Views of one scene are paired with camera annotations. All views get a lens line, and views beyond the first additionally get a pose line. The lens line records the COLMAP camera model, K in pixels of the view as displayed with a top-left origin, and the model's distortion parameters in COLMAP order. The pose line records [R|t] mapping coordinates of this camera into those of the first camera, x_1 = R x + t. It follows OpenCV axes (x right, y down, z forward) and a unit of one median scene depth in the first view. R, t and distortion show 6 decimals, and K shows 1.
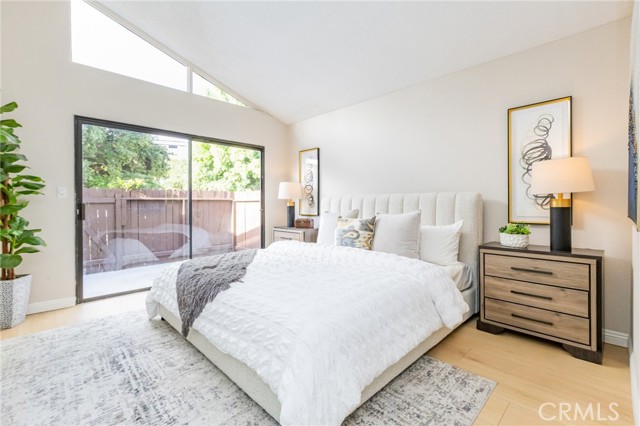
lens RADIAL K [[286.0, 0, 307.9], [0, 286.0, 205.3], [0, 0, 1]] dist [-0.012734, -0.000083]
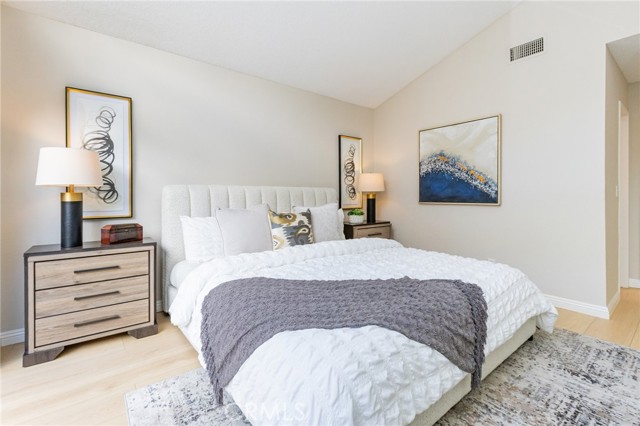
lens RADIAL K [[304.3, 0, 321.2], [0, 304.3, 193.5], [0, 0, 1]] dist [0.011283, -0.000654]
pose [[0.062515, 0.015801, 0.997919, -0.731840], [0.003420, 0.999865, -0.016046, 0.000389], [-0.998038, 0.004416, 0.062452, 0.801642]]
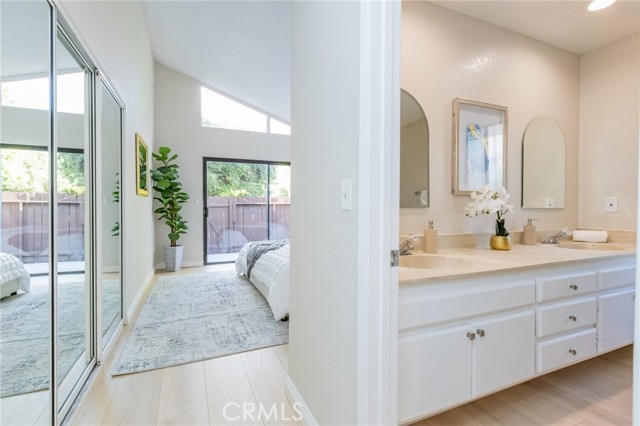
lens RADIAL K [[287.9, 0, 312.6], [0, 287.9, 210.1], [0, 0, 1]] dist [0.000223, 0.000111]
pose [[0.940209, 0.005477, -0.340553, 0.406252], [-0.002716, 0.999959, 0.008583, -0.006198], [0.340586, -0.007145, 0.940186, -0.428936]]
